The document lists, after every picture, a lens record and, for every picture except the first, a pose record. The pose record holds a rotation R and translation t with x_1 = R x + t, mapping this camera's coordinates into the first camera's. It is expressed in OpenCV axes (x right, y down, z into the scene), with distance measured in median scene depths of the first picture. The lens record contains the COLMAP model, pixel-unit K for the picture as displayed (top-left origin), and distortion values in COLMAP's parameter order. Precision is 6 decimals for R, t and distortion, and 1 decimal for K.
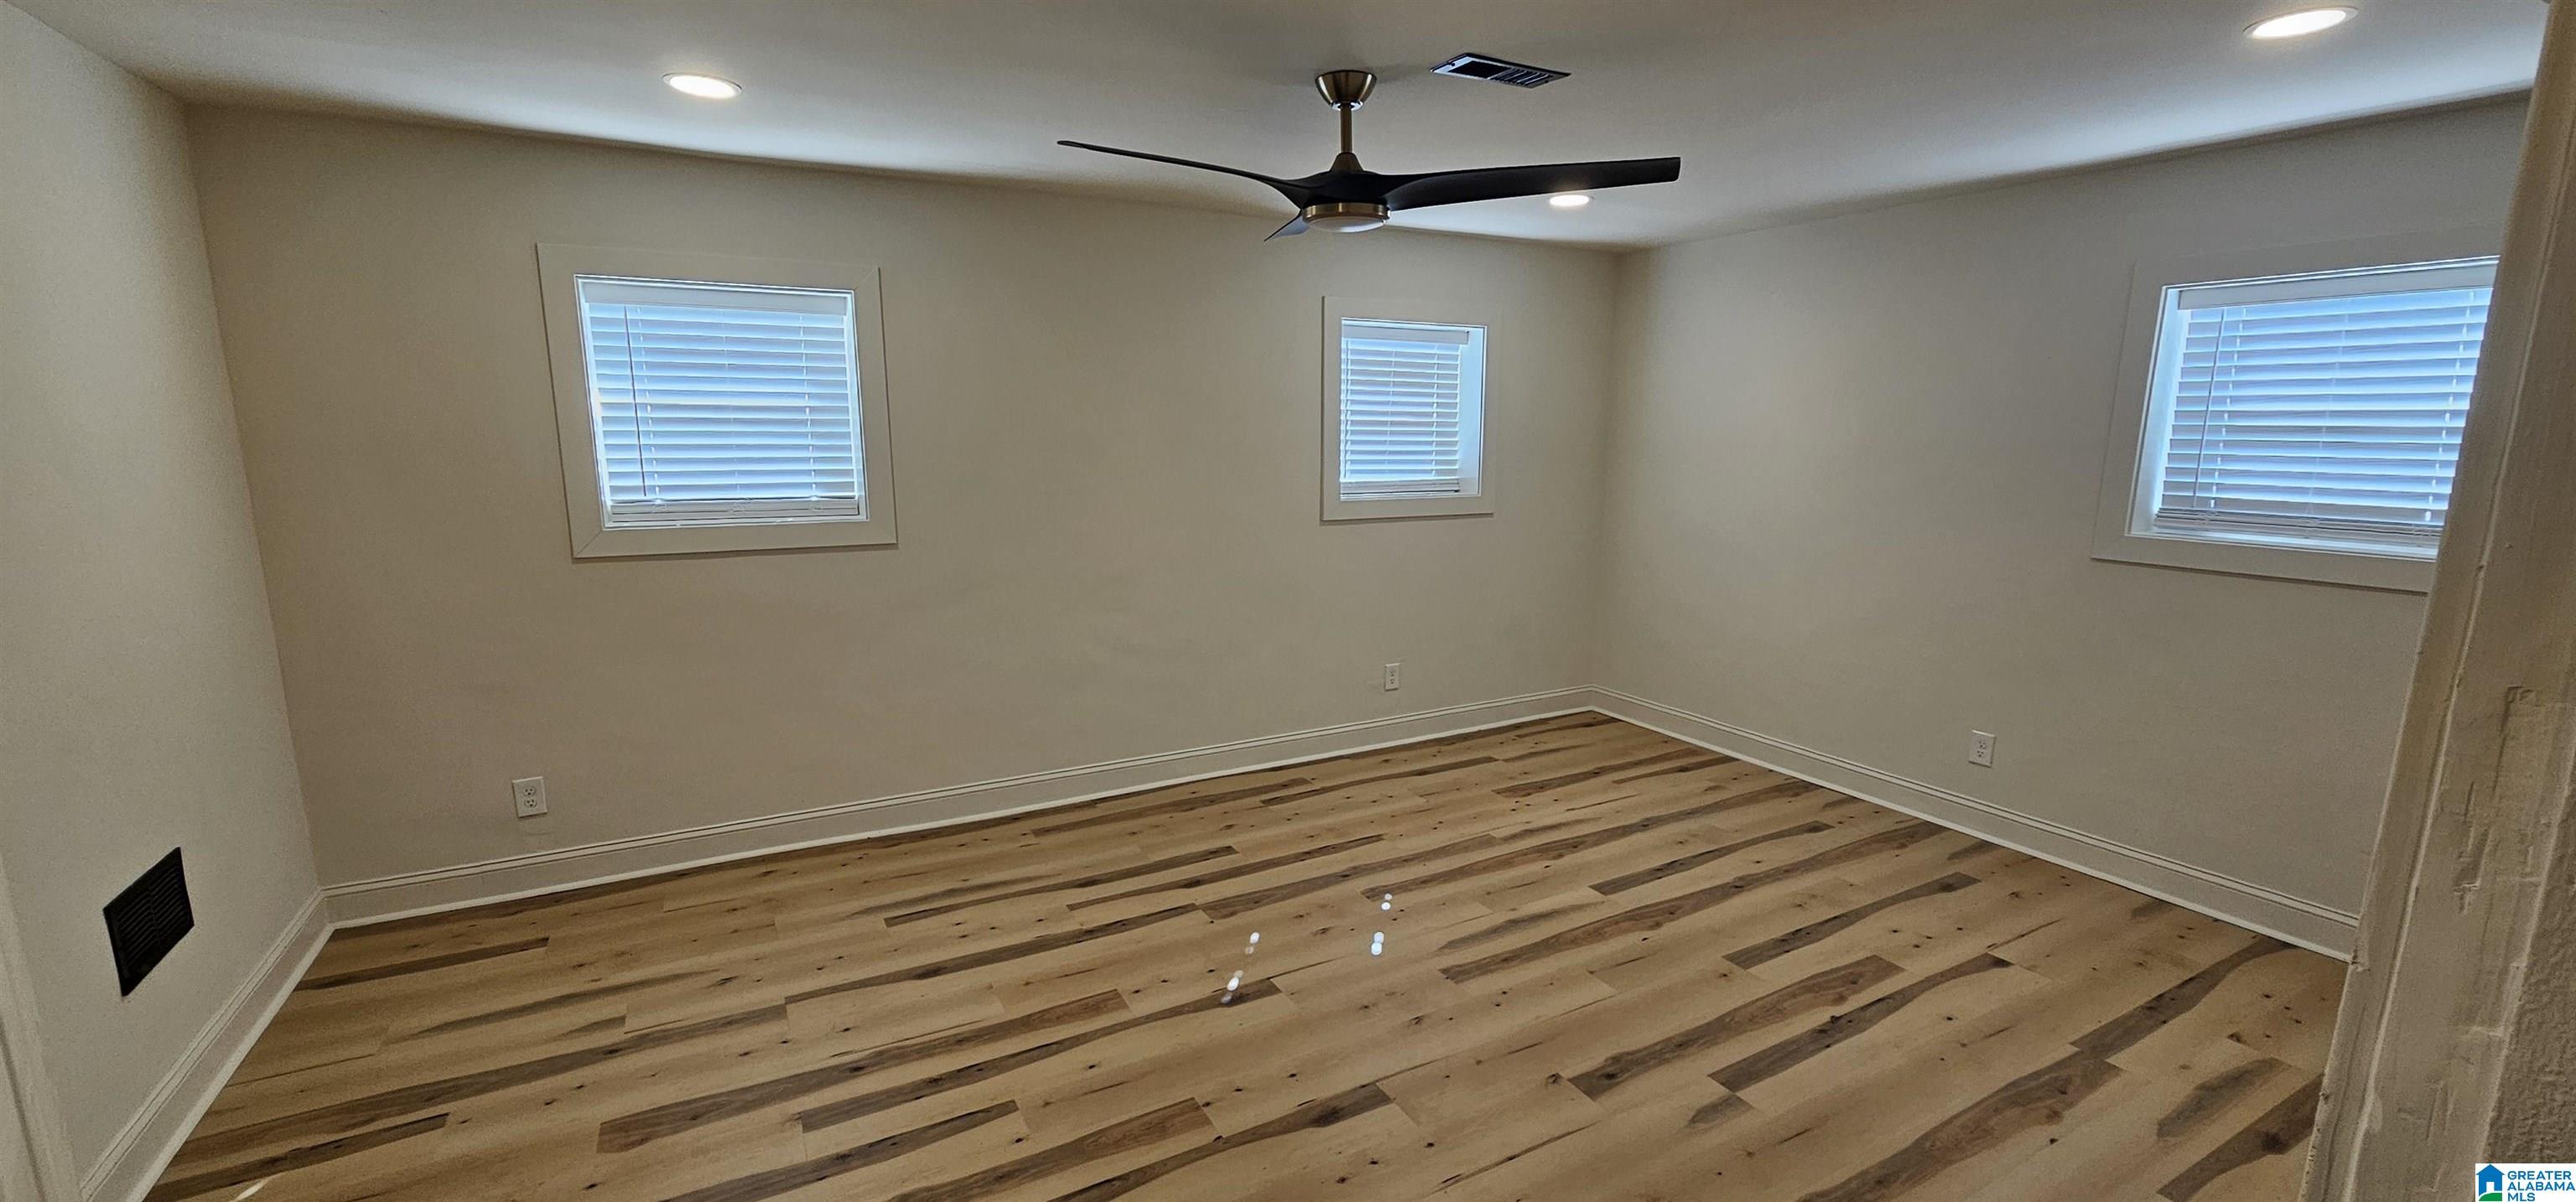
lens RADIAL K [[1052.2, 0, 1296.0], [0, 1052.2, 612.4], [0, 0, 1]] dist [-0.002335, 0.000771]
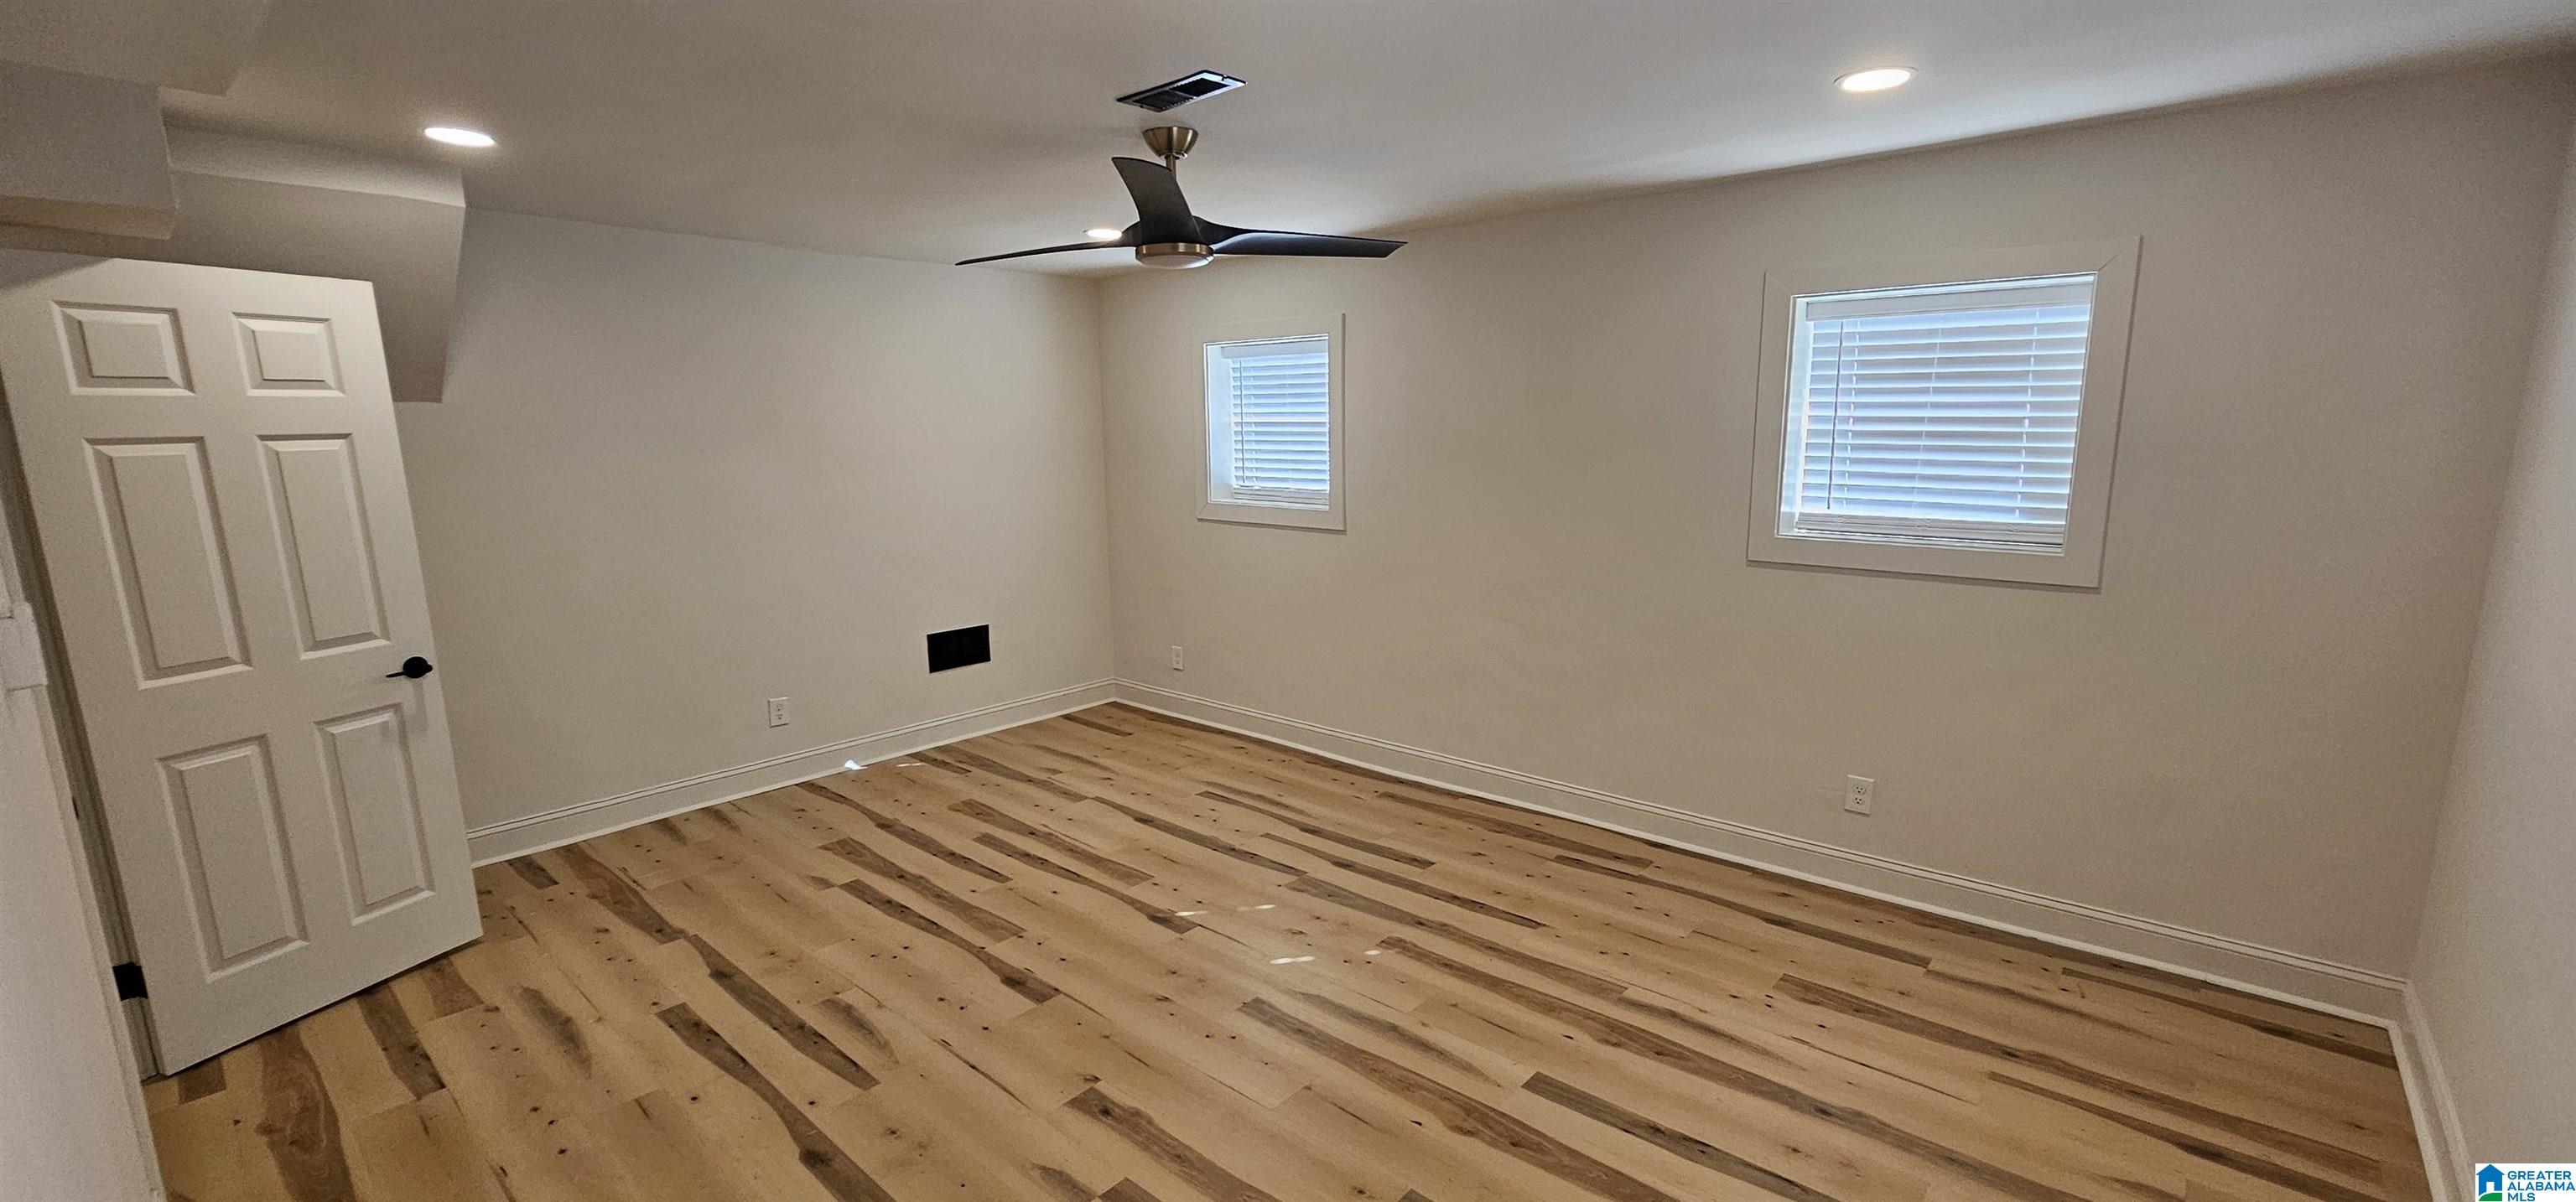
lens RADIAL K [[1052.2, 0, 1285.9], [0, 1052.2, 615.7], [0, 0, 1]] dist [-0.002335, 0.000771]
pose [[0.332909, 0.162748, -0.928808, 0.817998], [-0.161324, 0.980301, 0.113949, -0.102224], [0.929057, 0.111904, 0.352606, 0.523943]]
